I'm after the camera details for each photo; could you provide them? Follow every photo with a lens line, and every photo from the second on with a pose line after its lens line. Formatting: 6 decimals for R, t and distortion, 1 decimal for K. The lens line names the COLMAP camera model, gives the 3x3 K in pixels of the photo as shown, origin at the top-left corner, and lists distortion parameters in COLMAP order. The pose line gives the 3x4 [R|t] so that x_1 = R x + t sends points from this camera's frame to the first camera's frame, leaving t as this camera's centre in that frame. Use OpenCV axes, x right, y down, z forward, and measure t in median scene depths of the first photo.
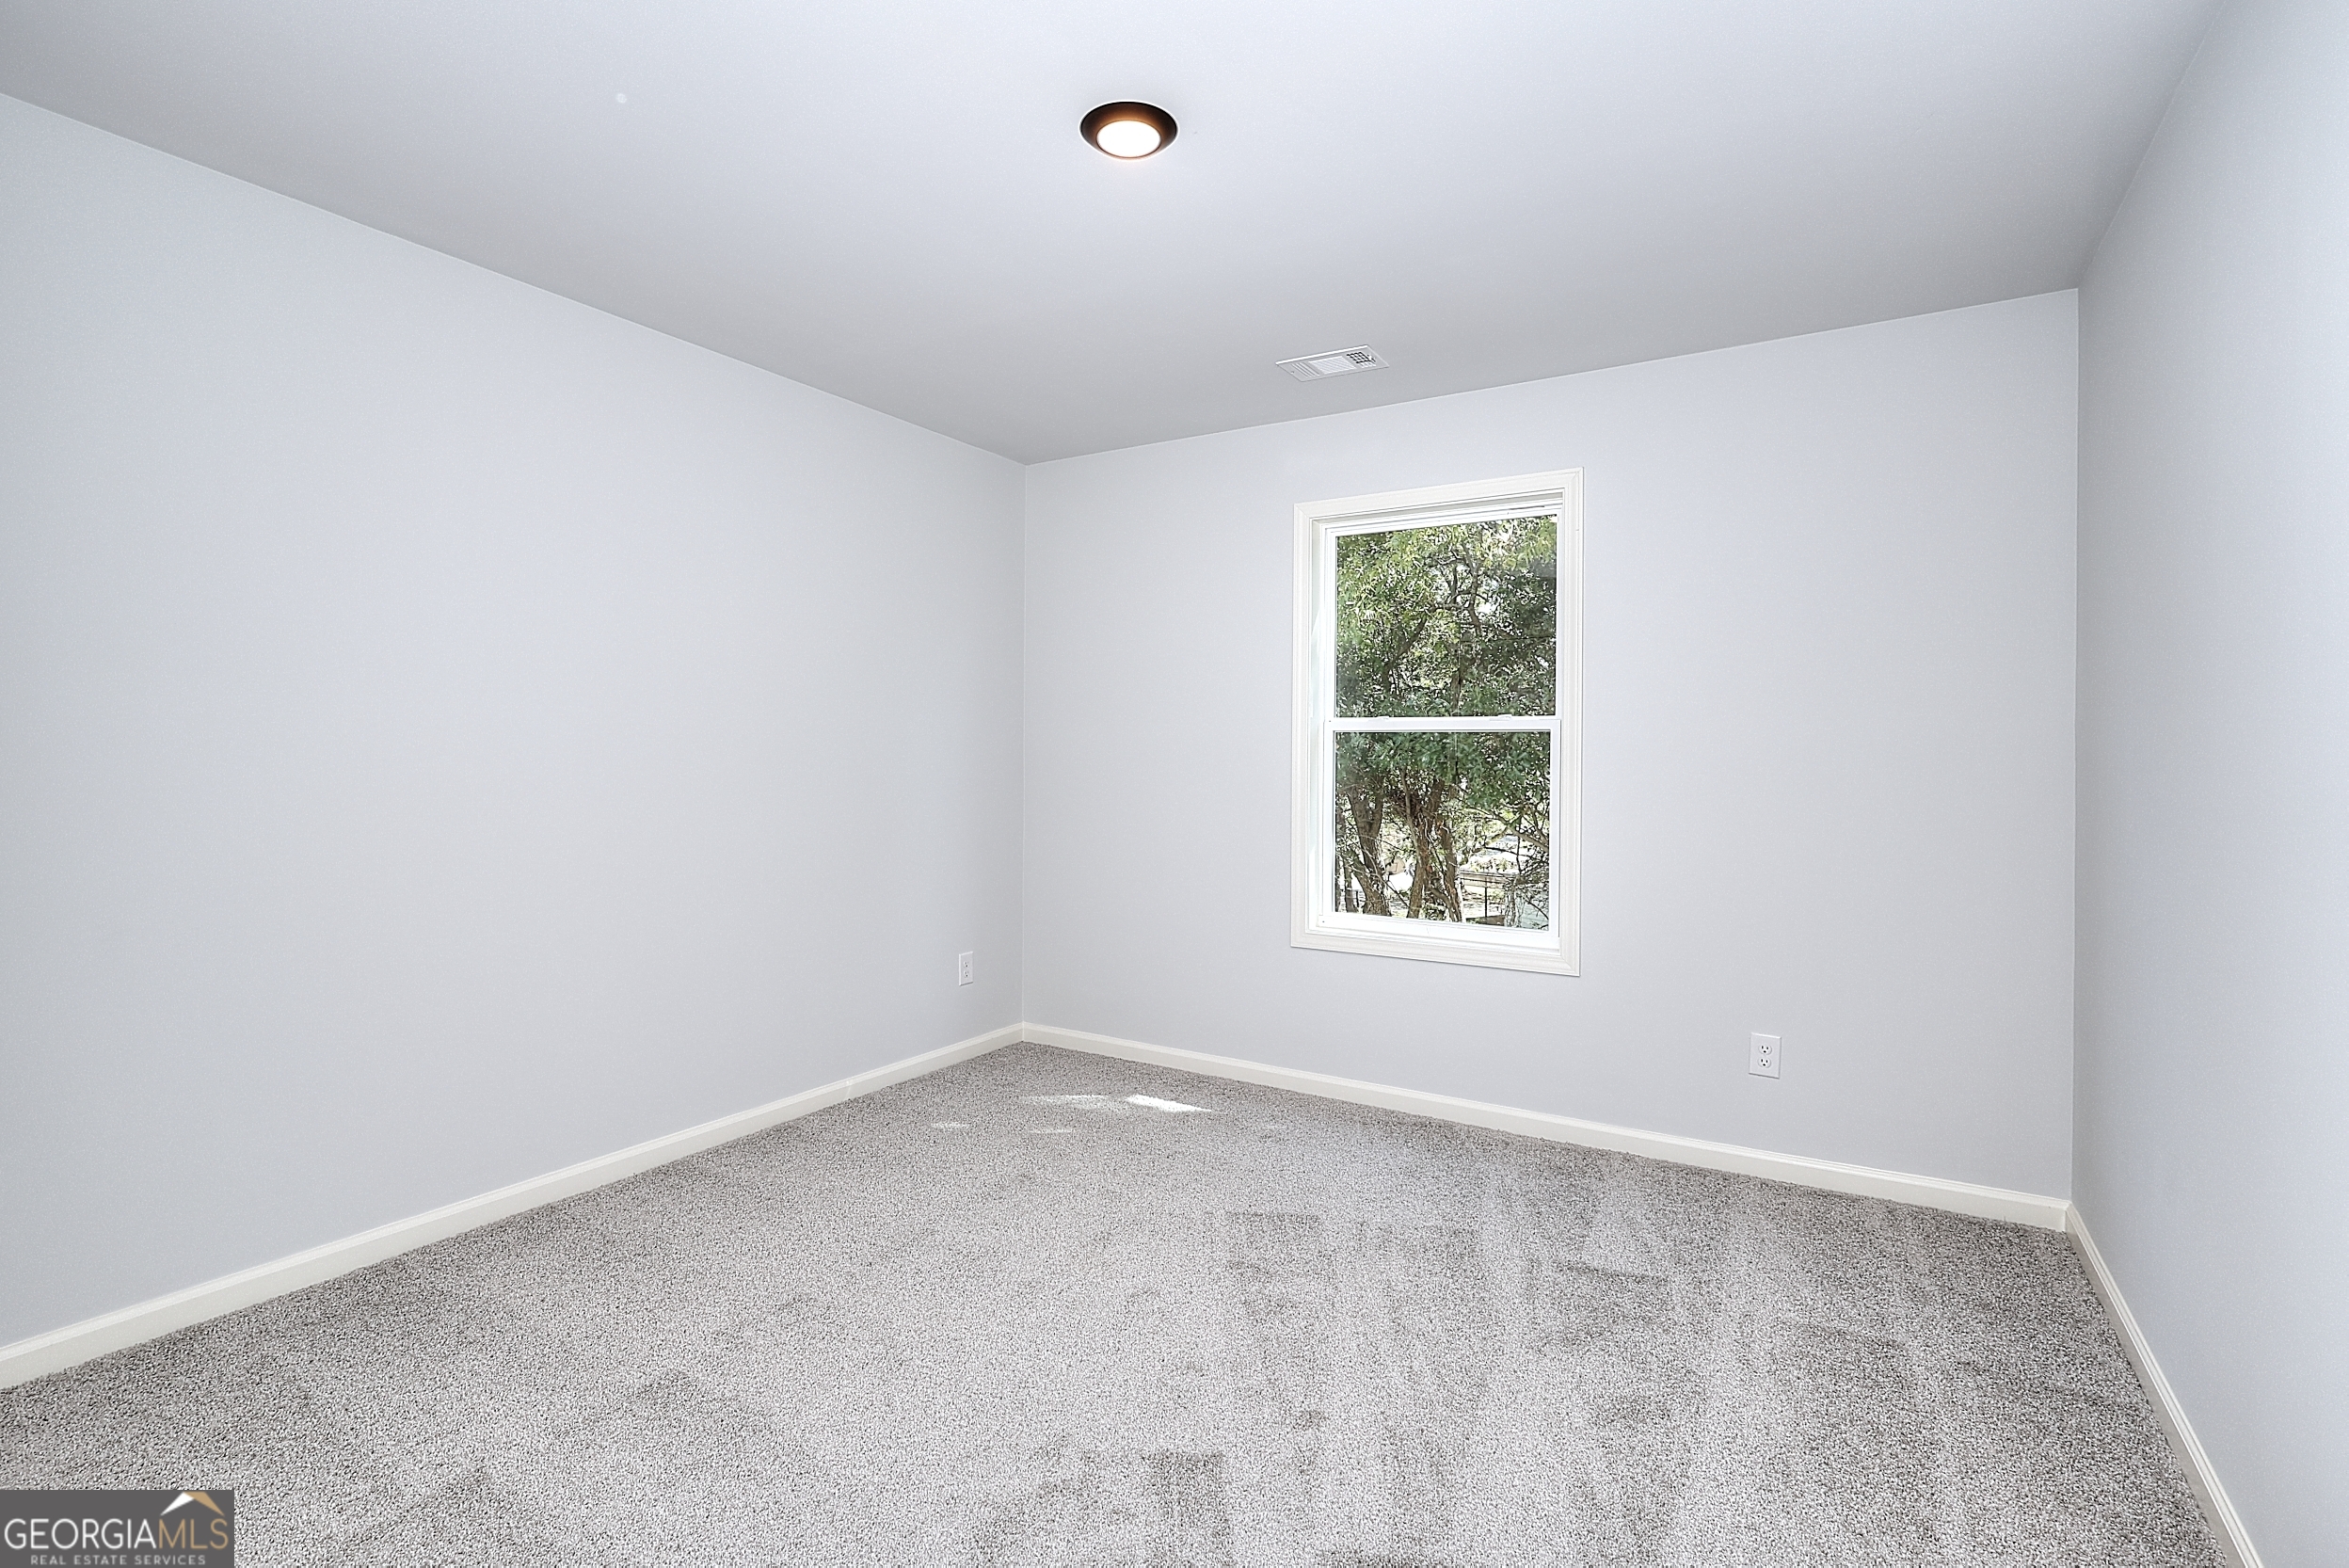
lens RADIAL K [[1107.0, 0, 1168.7], [0, 1107.0, 774.0], [0, 0, 1]] dist [0.033794, -0.000034]
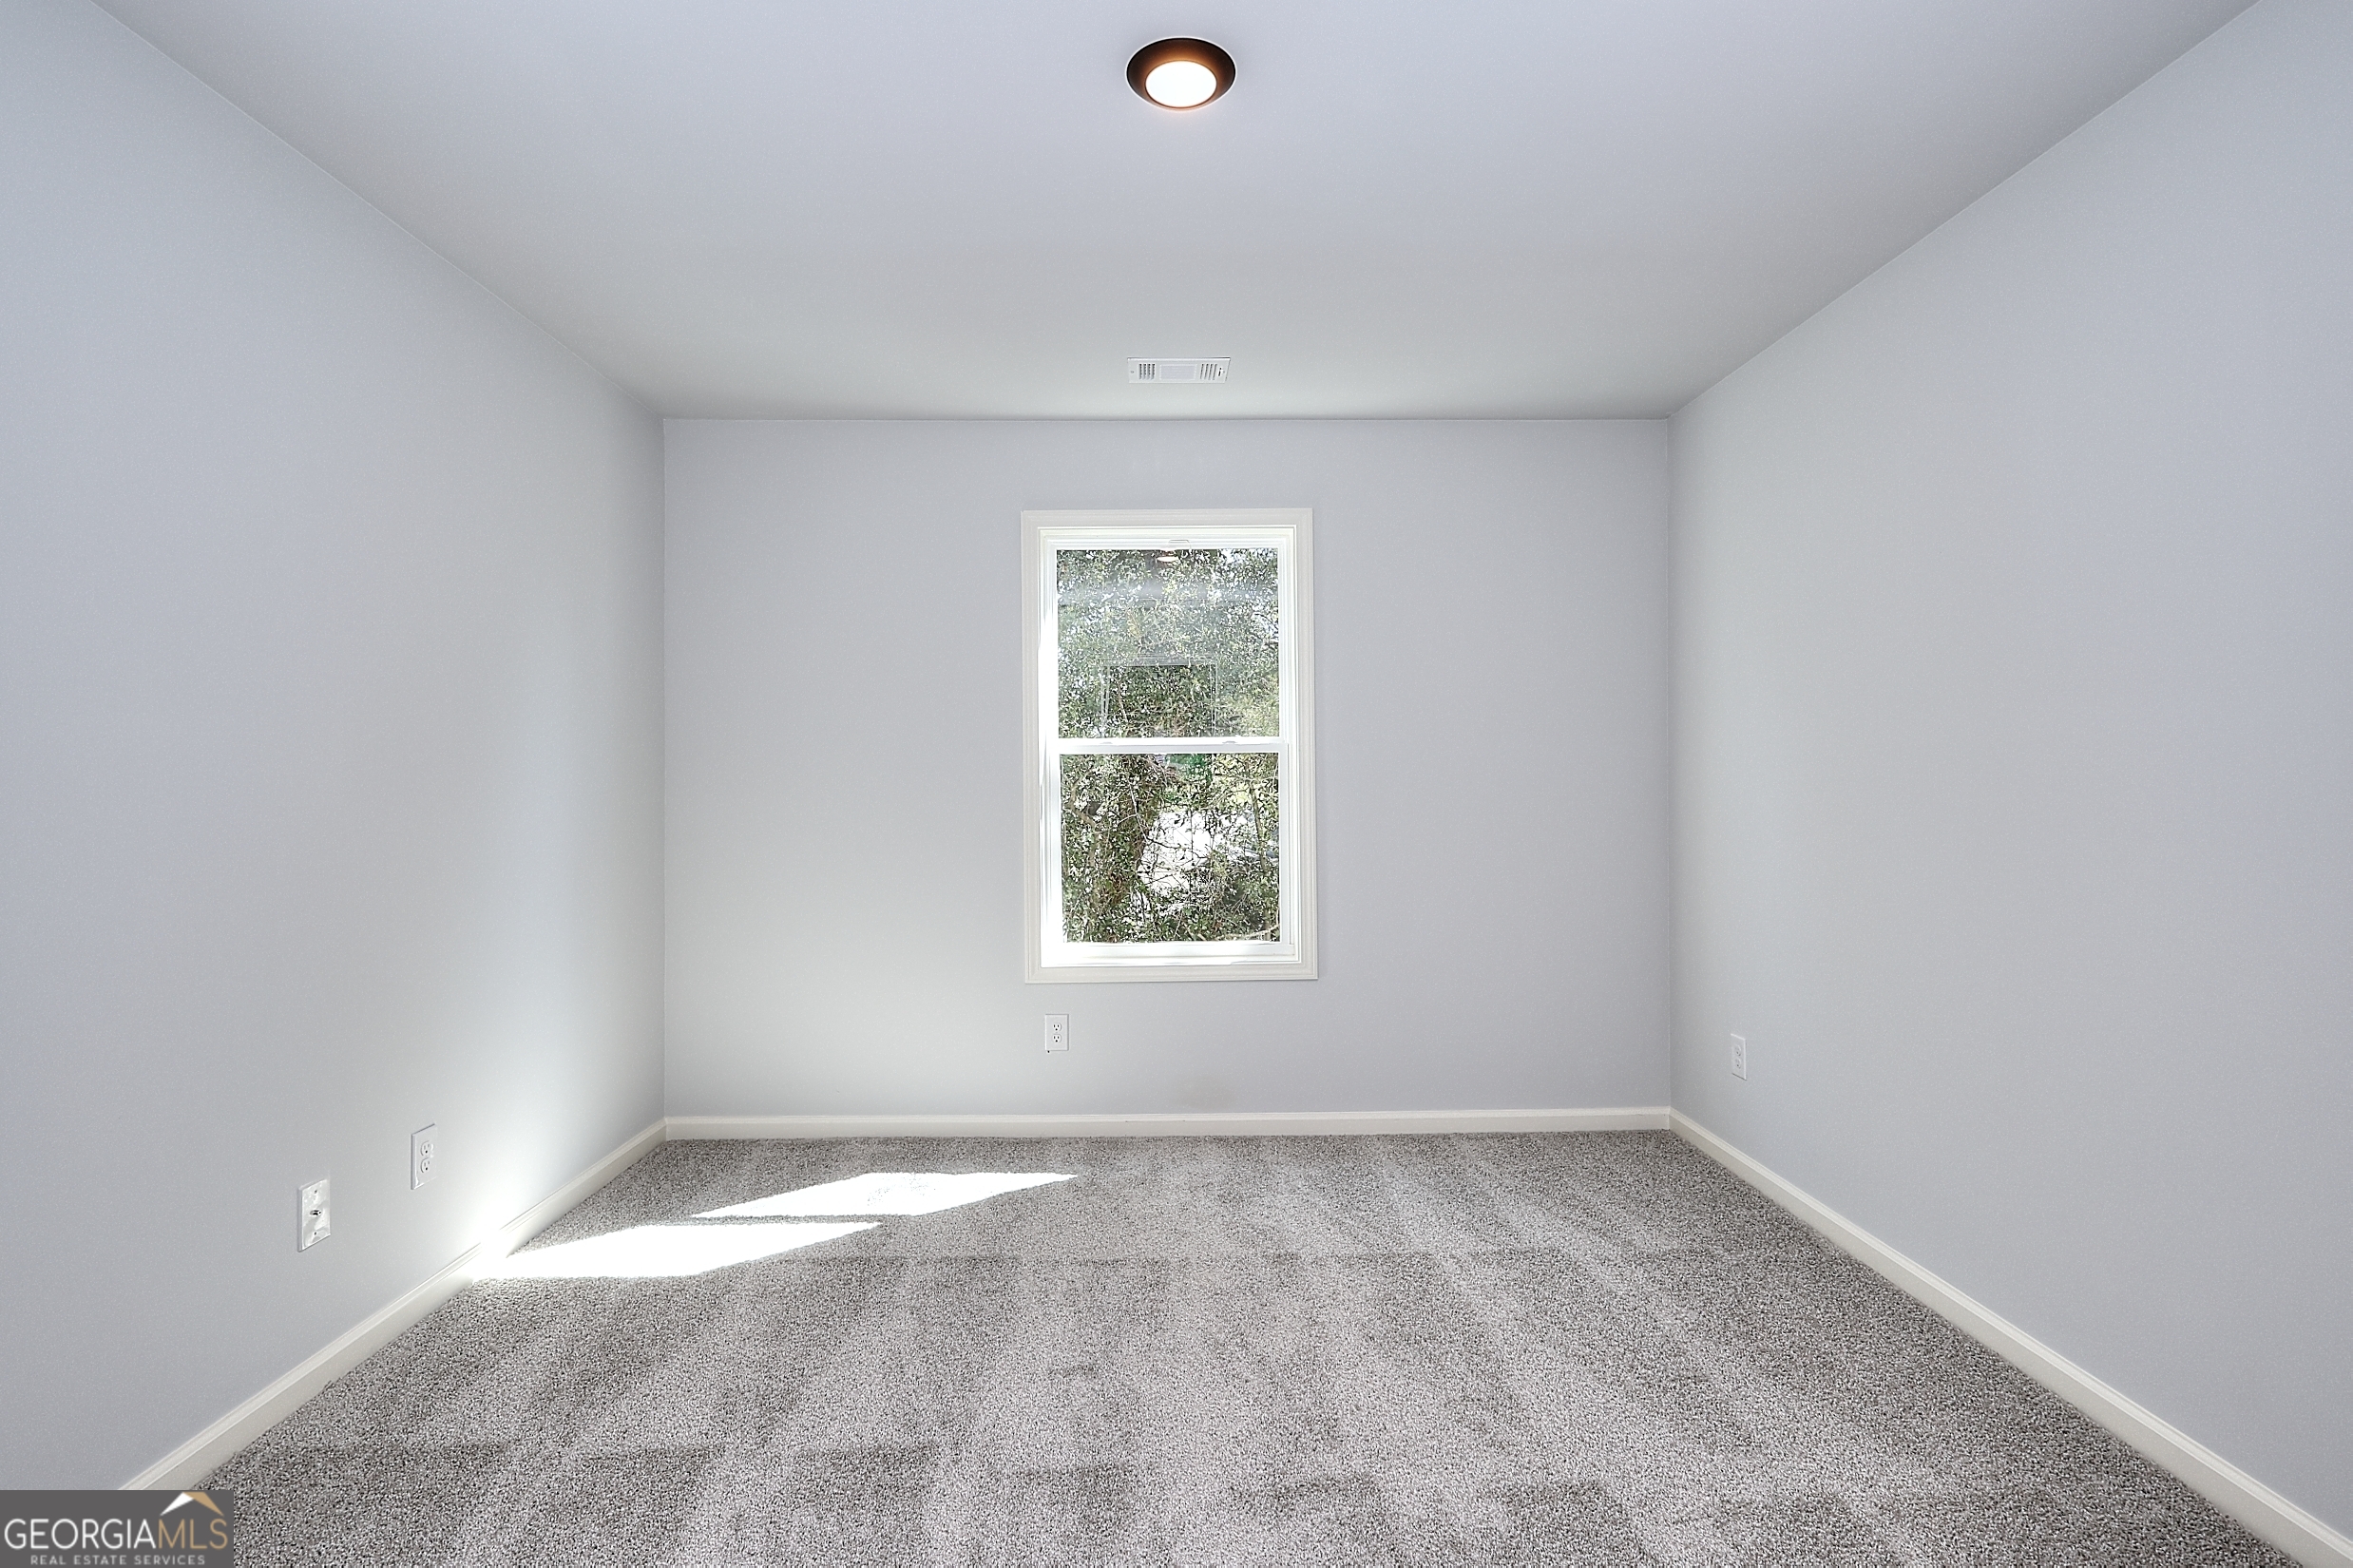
lens RADIAL K [[1108.9, 0, 1170.7], [0, 1108.9, 774.0], [0, 0, 1]] dist [0.033794, -0.000034]
pose [[0.838971, -0.006944, 0.544133, -0.334629], [0.020498, 0.999612, -0.018848, -0.000834], [-0.543791, 0.026966, 0.838788, 0.165998]]
